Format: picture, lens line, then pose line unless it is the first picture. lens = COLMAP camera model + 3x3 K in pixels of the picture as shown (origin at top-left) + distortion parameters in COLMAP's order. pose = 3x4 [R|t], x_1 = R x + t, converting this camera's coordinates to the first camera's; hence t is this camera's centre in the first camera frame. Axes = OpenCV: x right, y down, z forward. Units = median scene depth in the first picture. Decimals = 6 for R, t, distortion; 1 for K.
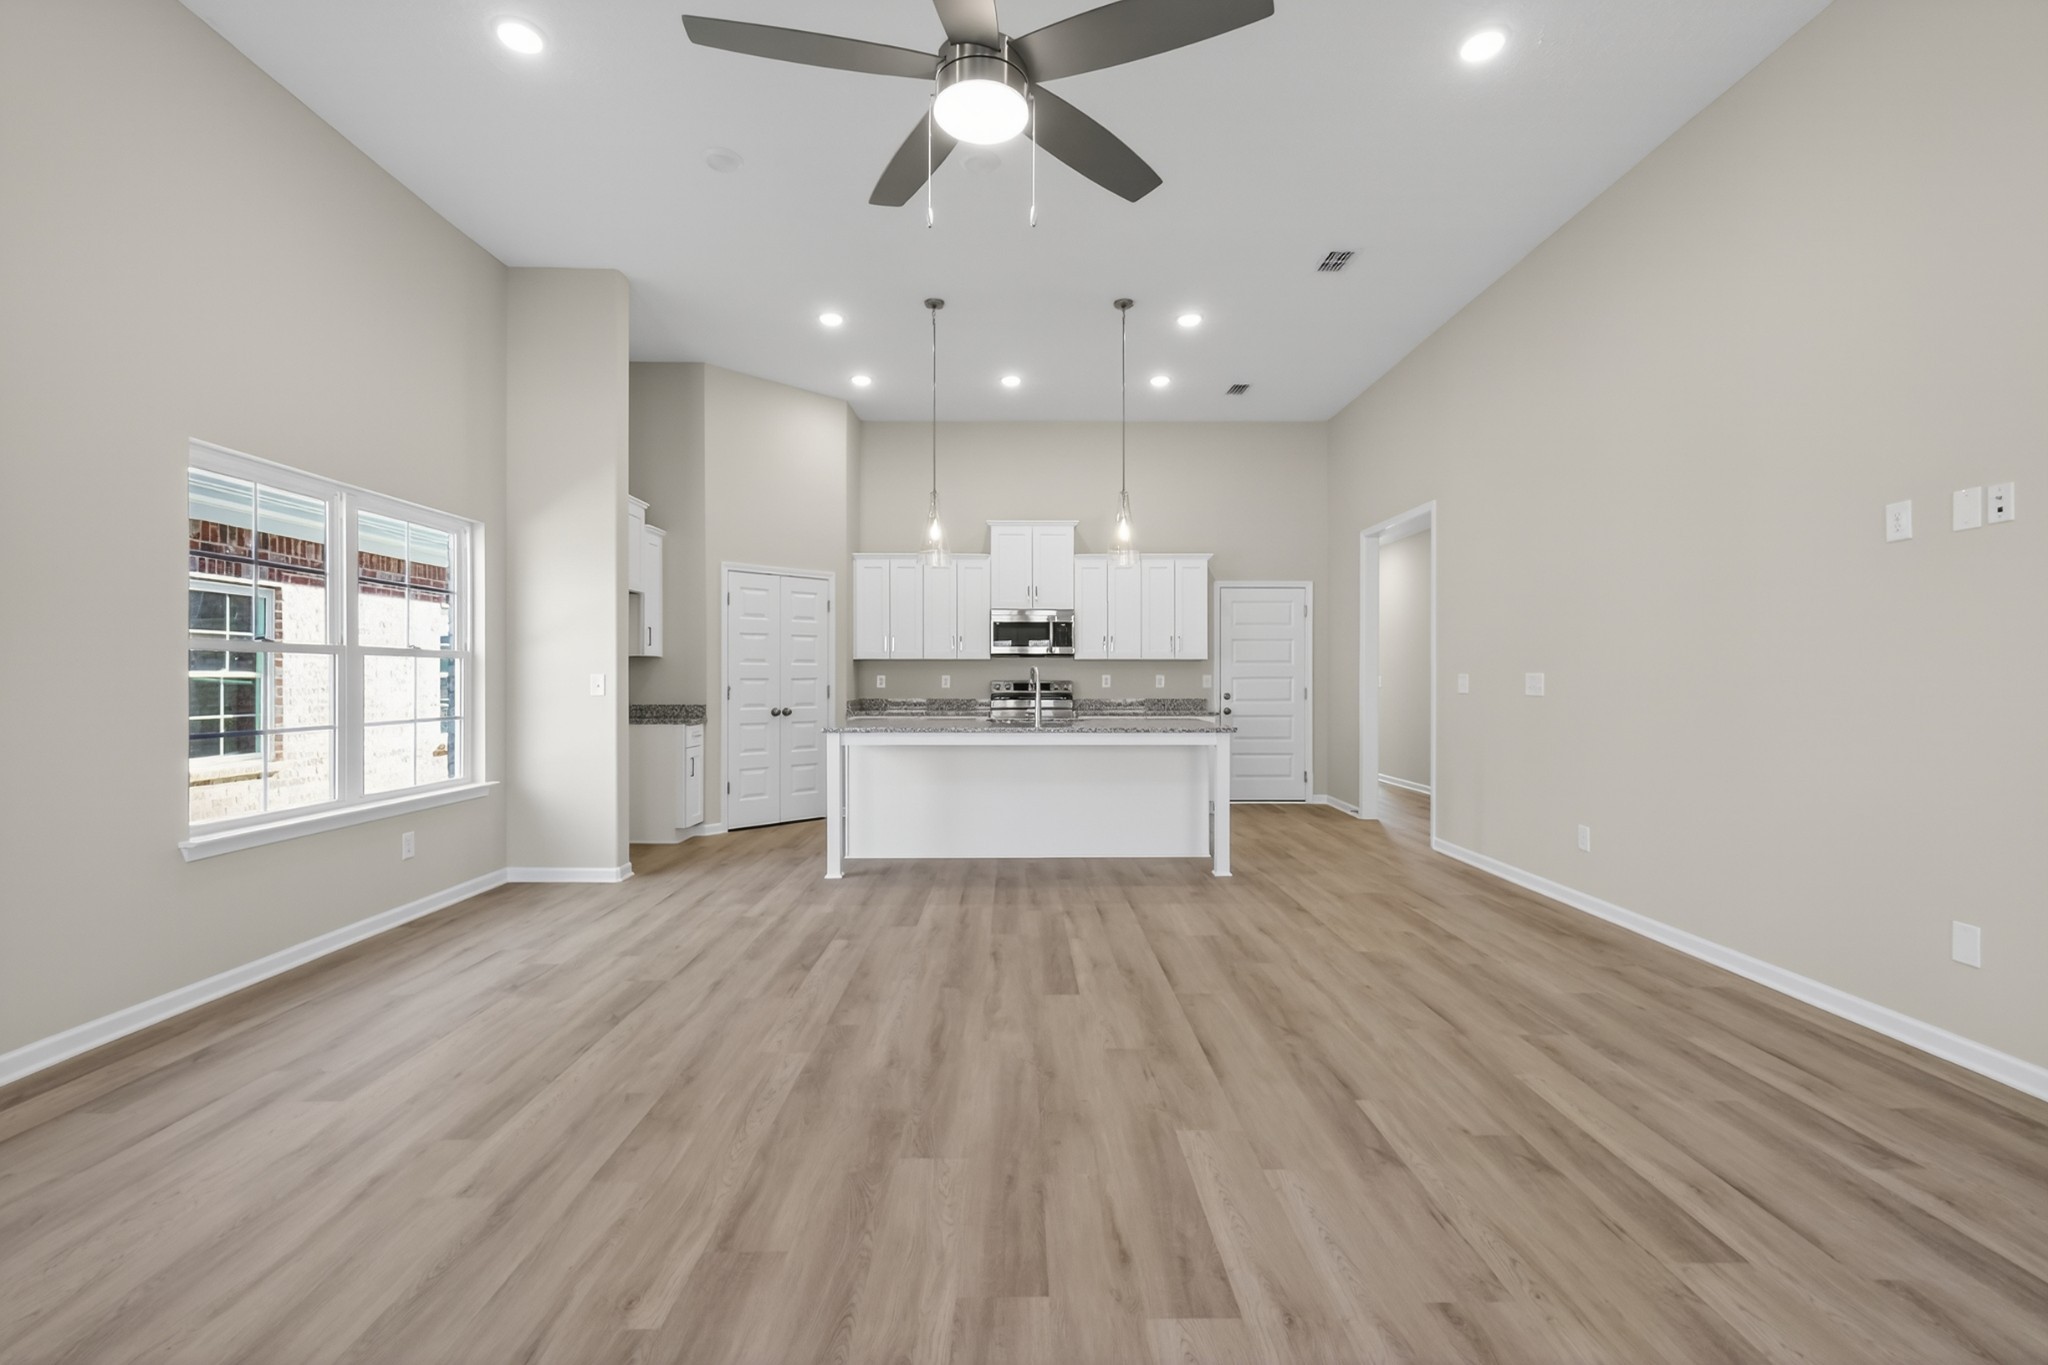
lens RADIAL K [[893.0, 0, 1023.4], [0, 893.0, 671.6], [0, 0, 1]] dist [0.002679, 0.000137]
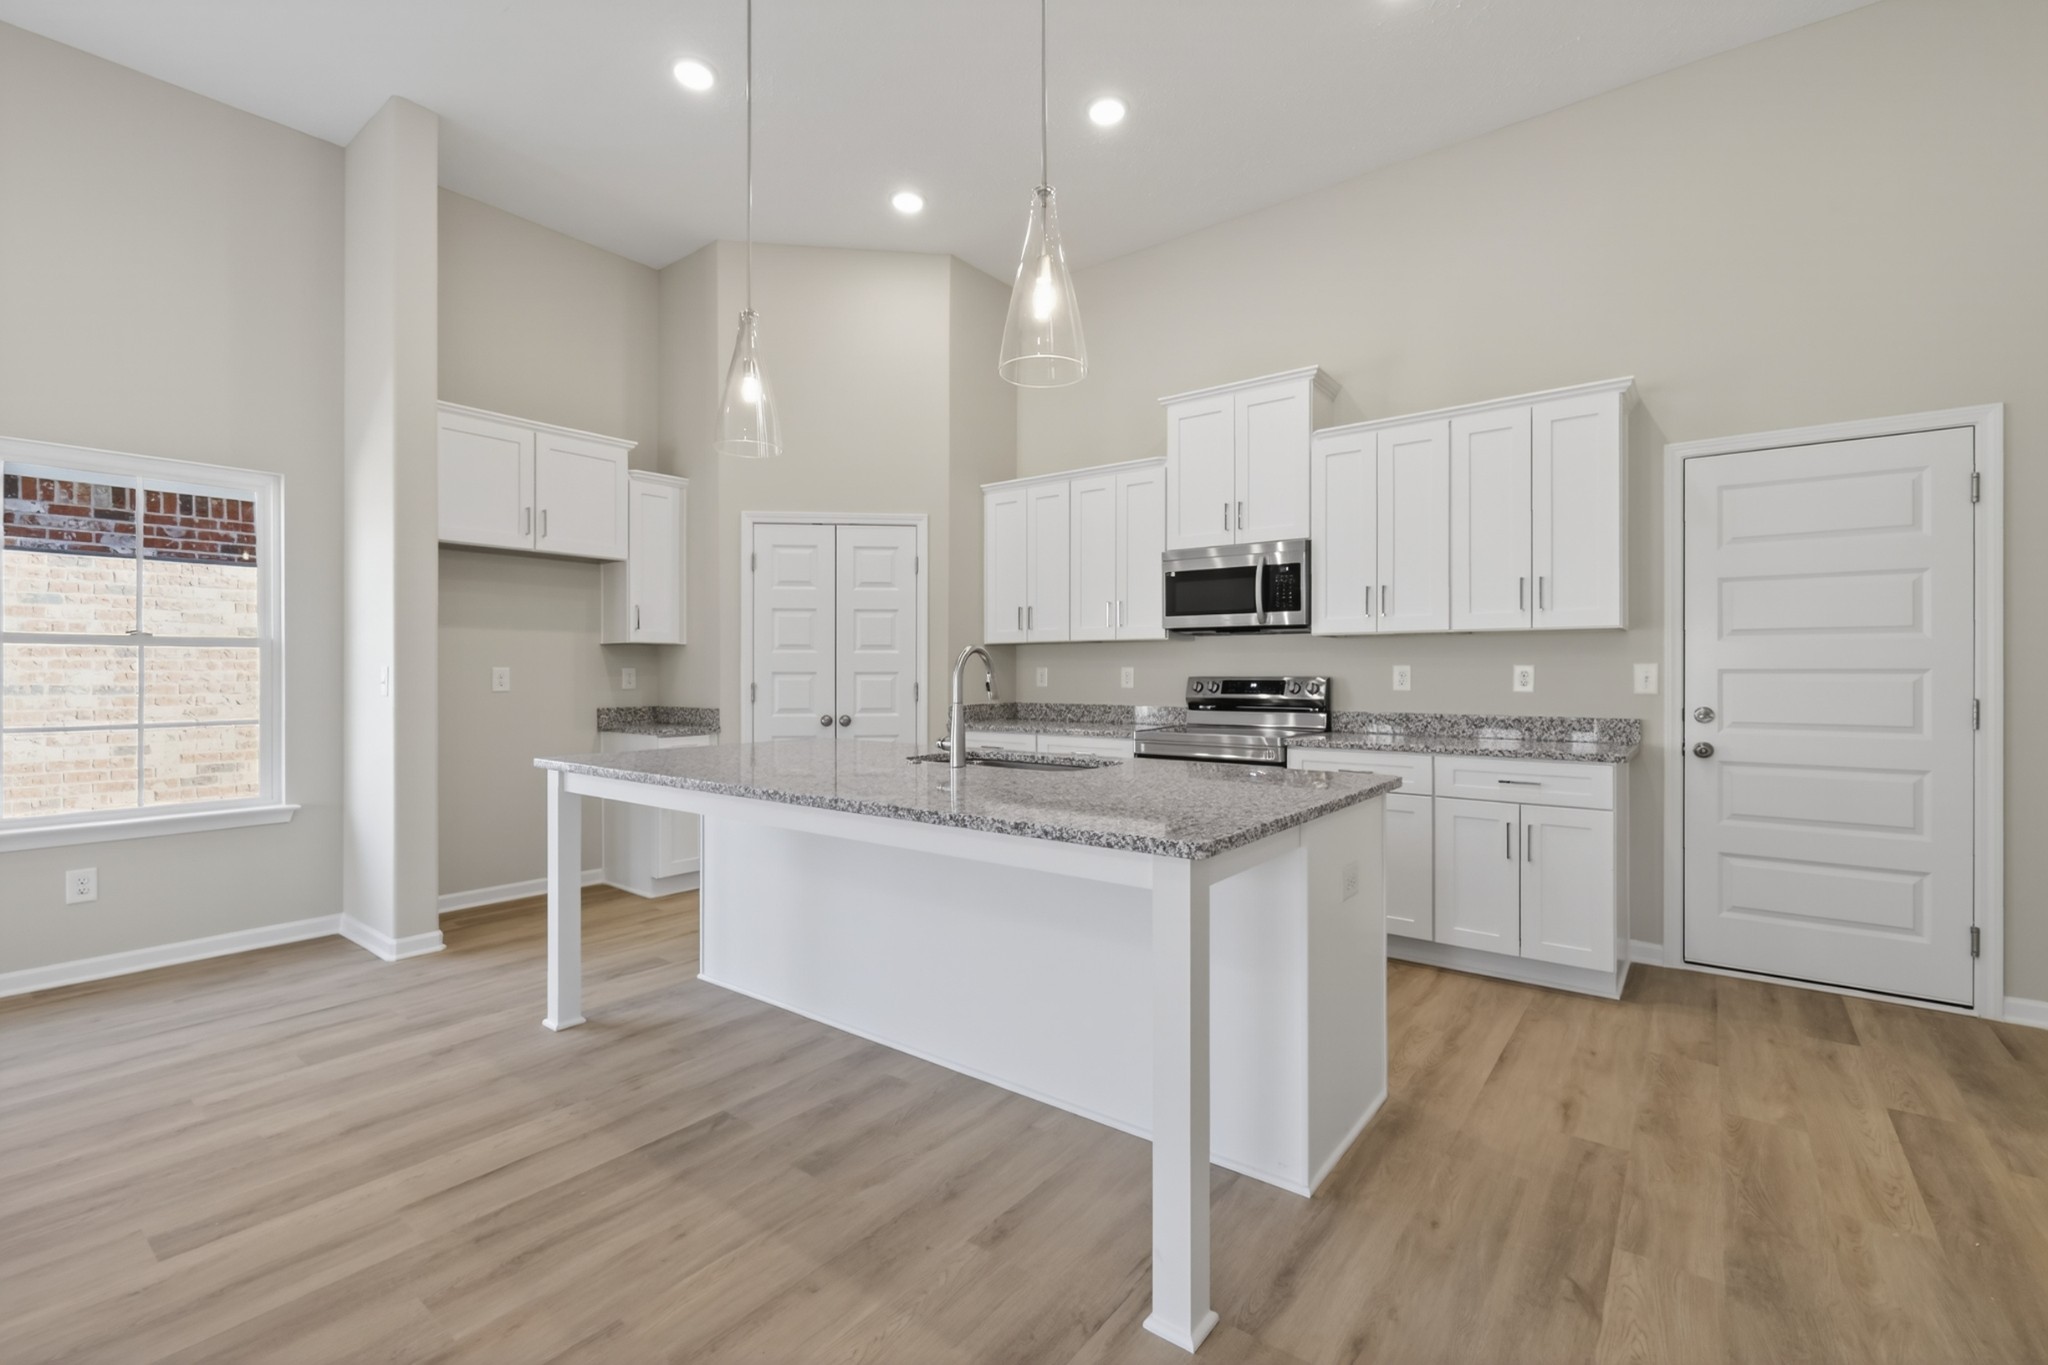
lens RADIAL K [[893.0, 0, 1023.4], [0, 893.0, 671.6], [0, 0, 1]] dist [0.002679, 0.000137]
pose [[0.786428, -0.000836, -0.617682, 0.290182], [0.004884, 0.999976, 0.004864, 0.004500], [0.617663, -0.006842, 0.786413, 0.579916]]
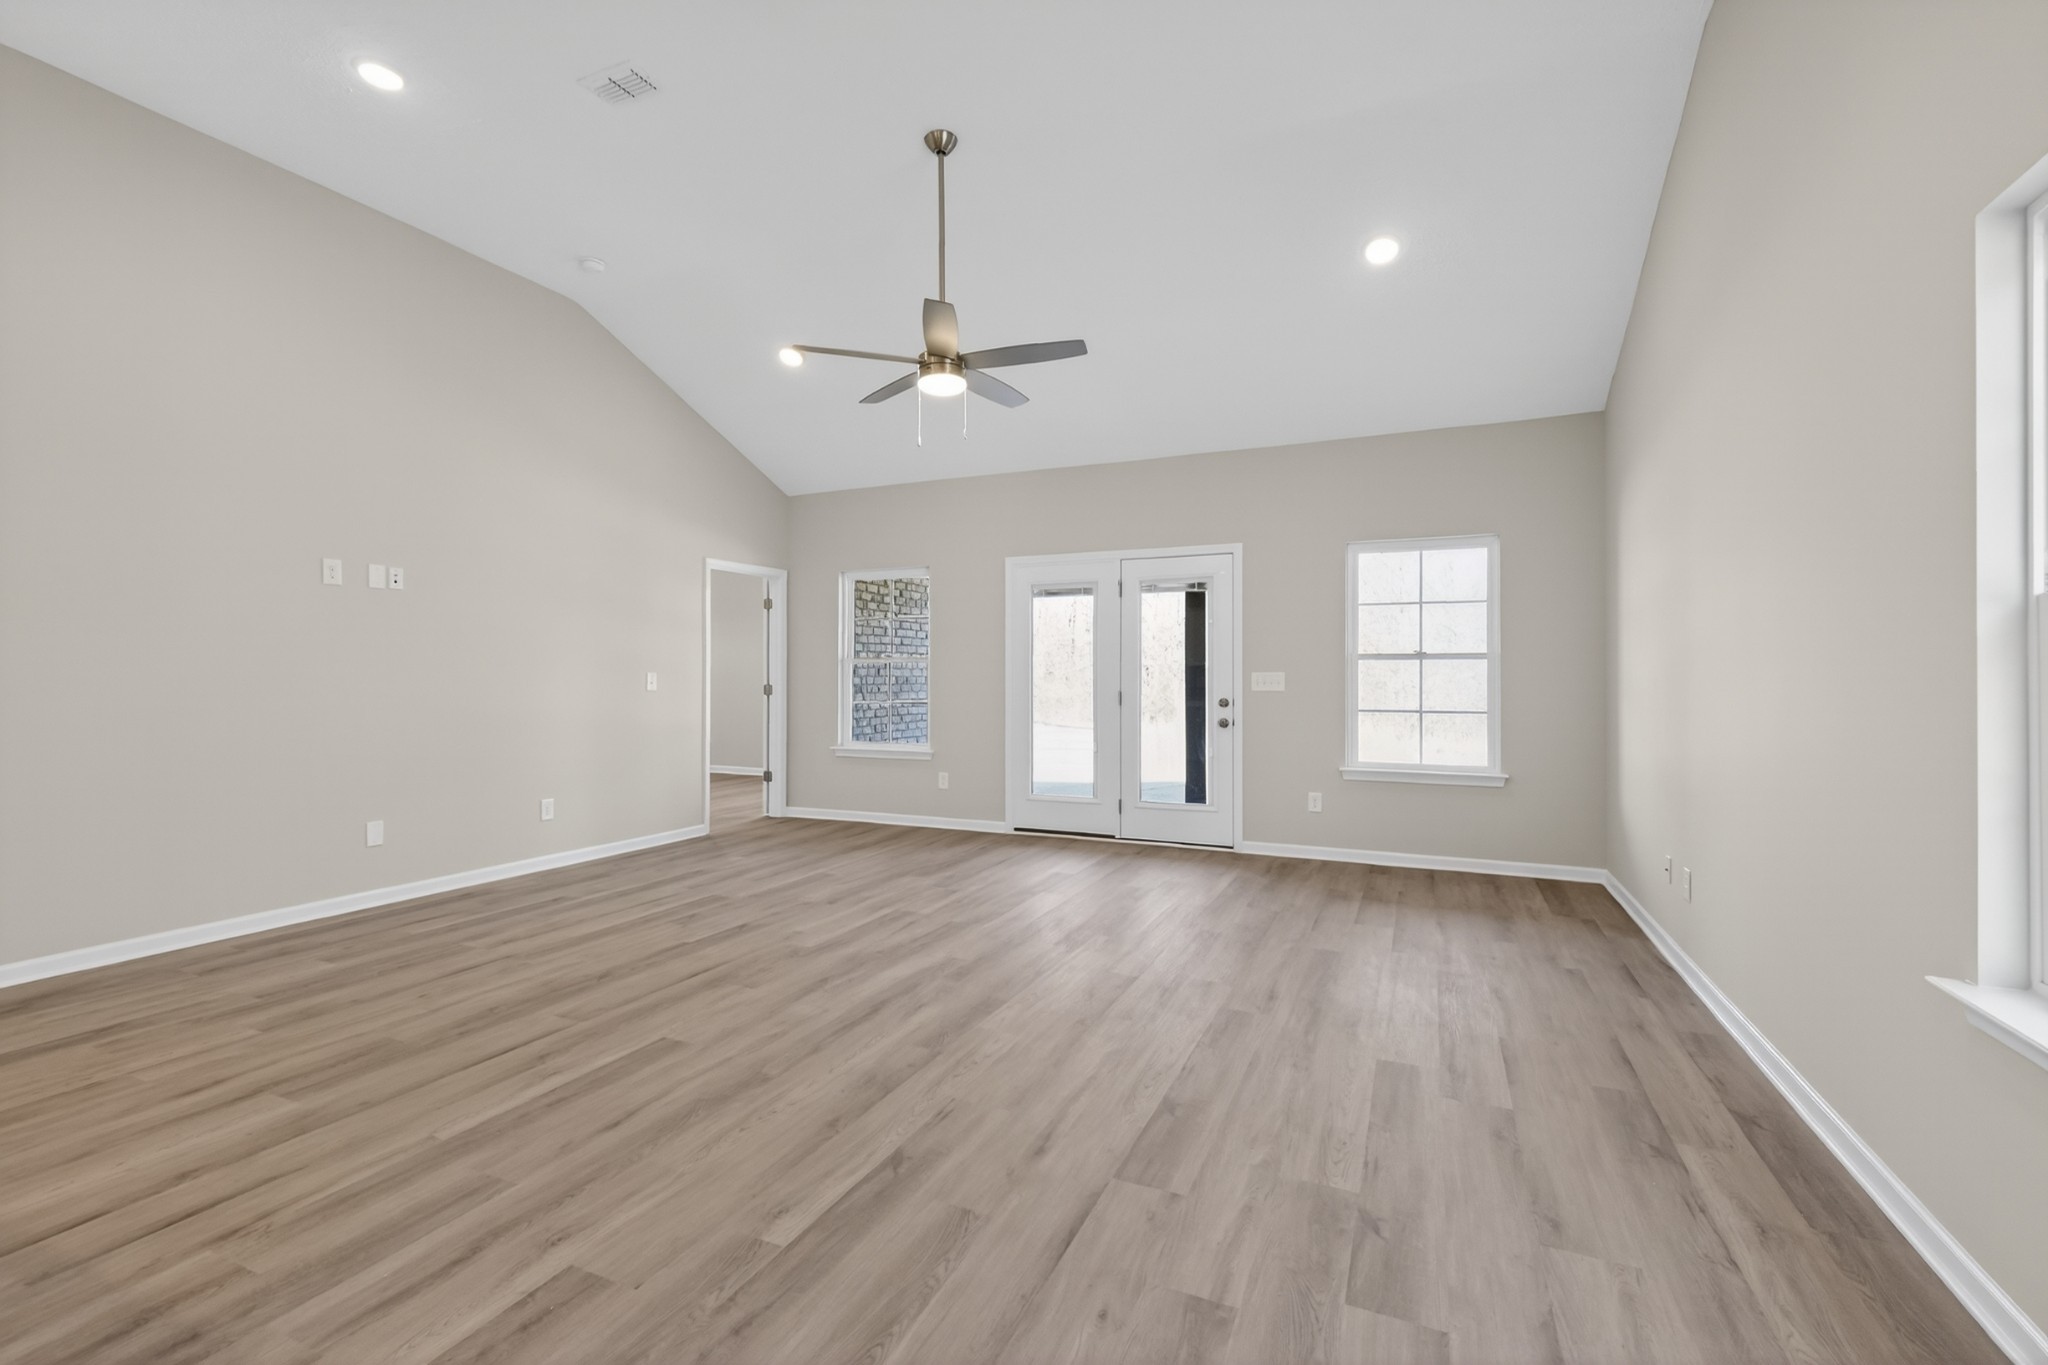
lens RADIAL K [[893.0, 0, 1023.4], [0, 893.0, 671.6], [0, 0, 1]] dist [0.002679, 0.000137]
pose [[-0.907108, 0.002383, 0.420891, -0.309457], [-0.003215, 0.999916, -0.012591, 0.006677], [-0.420886, -0.012775, -0.907024, 0.815843]]
